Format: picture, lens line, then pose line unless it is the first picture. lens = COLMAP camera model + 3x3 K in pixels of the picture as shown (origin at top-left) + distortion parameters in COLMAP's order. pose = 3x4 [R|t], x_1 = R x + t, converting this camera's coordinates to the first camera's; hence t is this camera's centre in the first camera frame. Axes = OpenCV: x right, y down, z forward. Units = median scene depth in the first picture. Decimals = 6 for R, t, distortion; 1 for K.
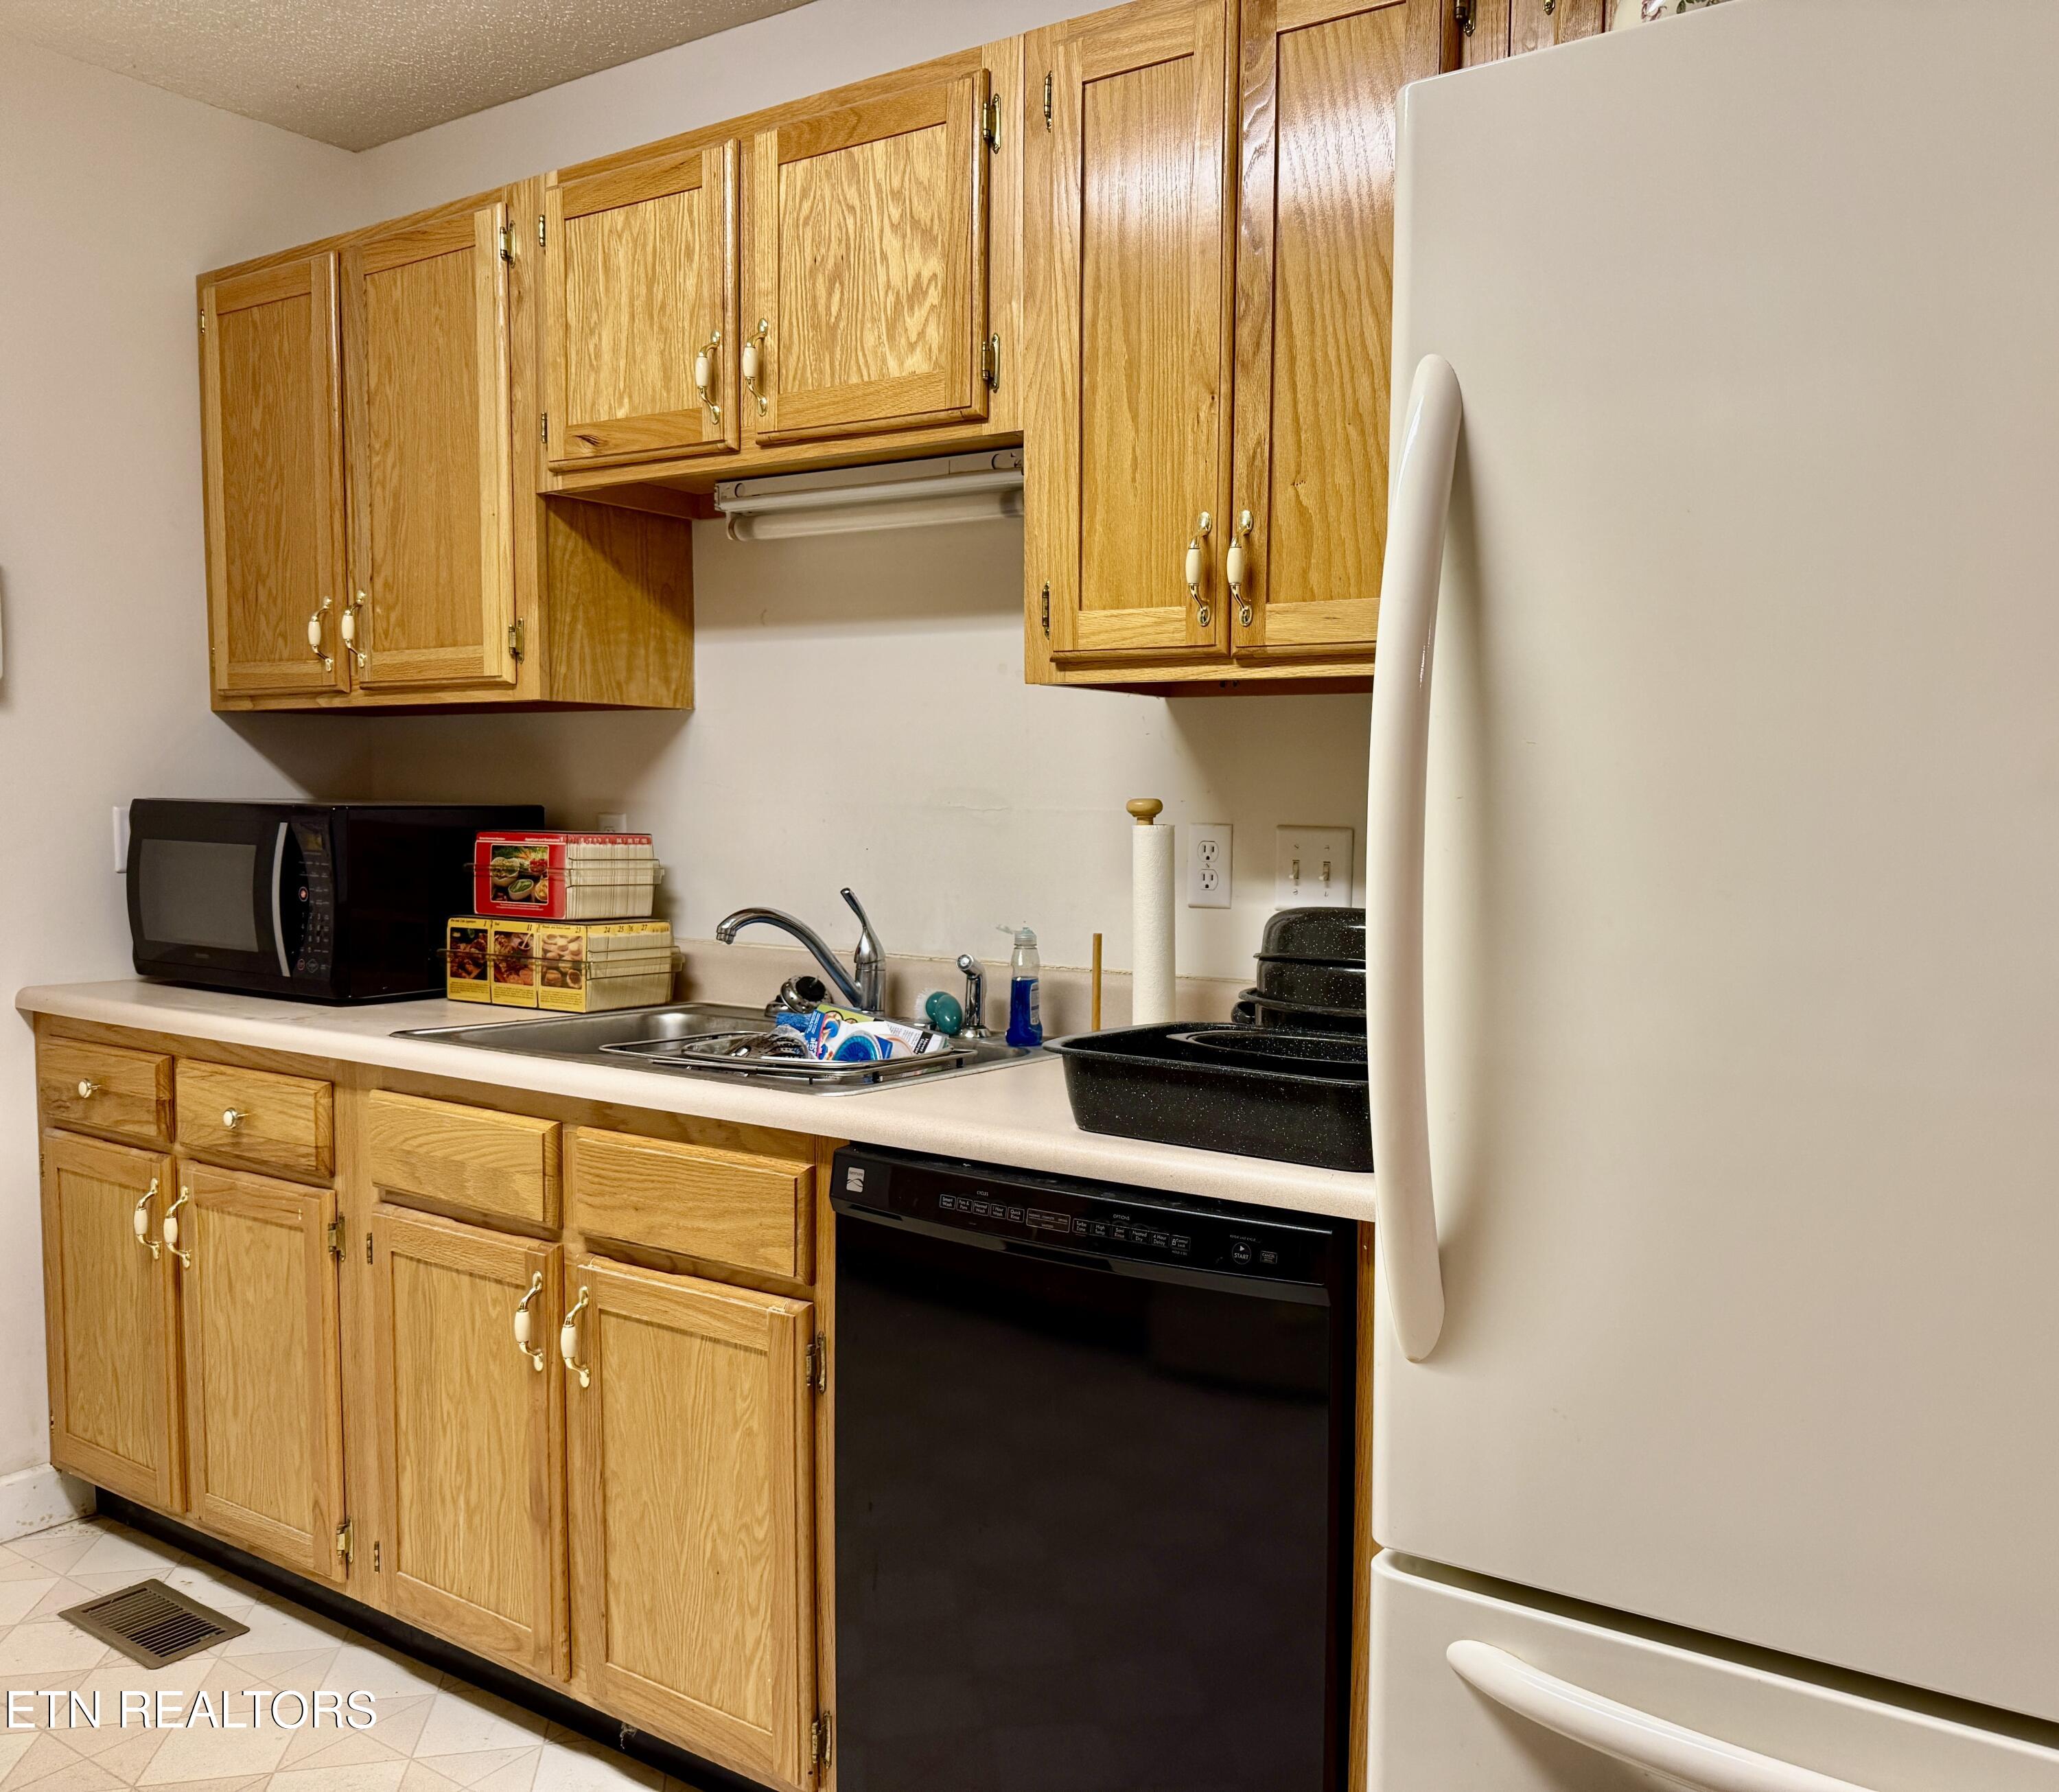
lens RADIAL K [[1459.9, 0, 1034.6], [0, 1459.9, 948.9], [0, 0, 1]] dist [-0.001463, -0.003754]
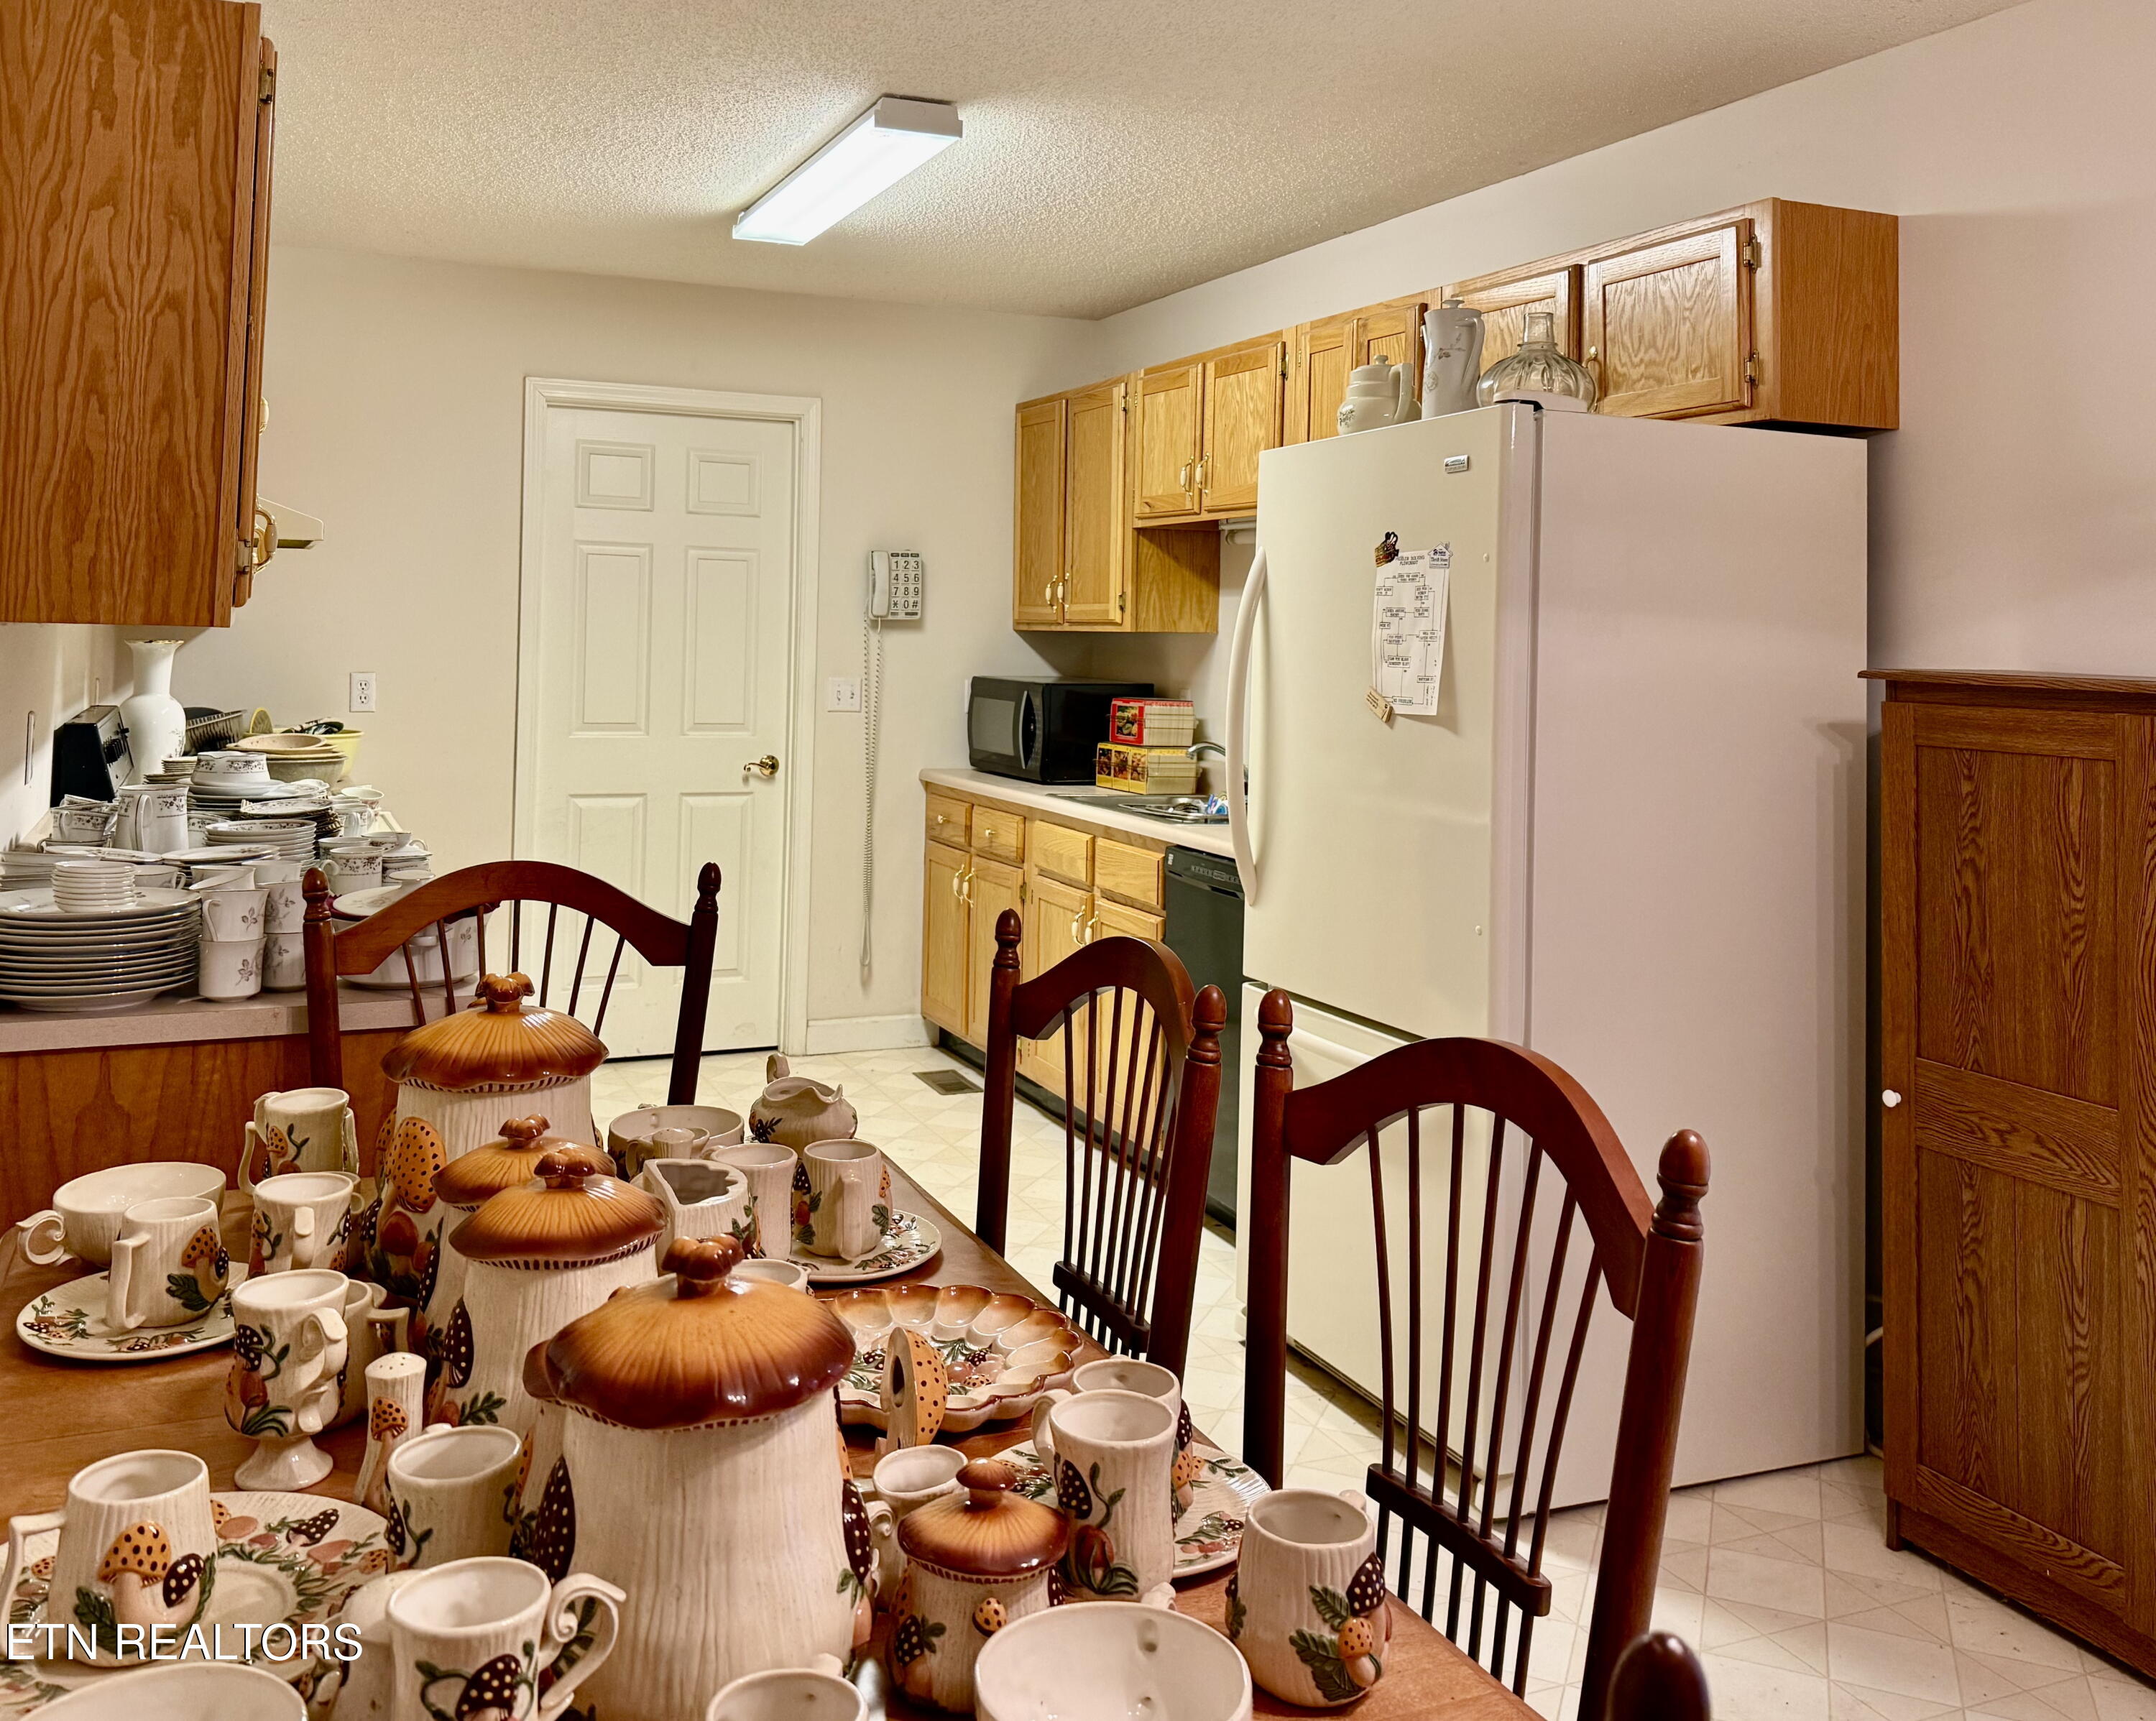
lens RADIAL K [[1840.9, 0, 1078.0], [0, 1840.9, 860.5], [0, 0, 1]] dist [0.002742, -0.001554]
pose [[0.823033, 0.073551, -0.563212, 0.976081], [-0.060530, 0.997291, 0.041784, 0.034475], [0.564760, -0.000298, 0.825255, -1.033807]]
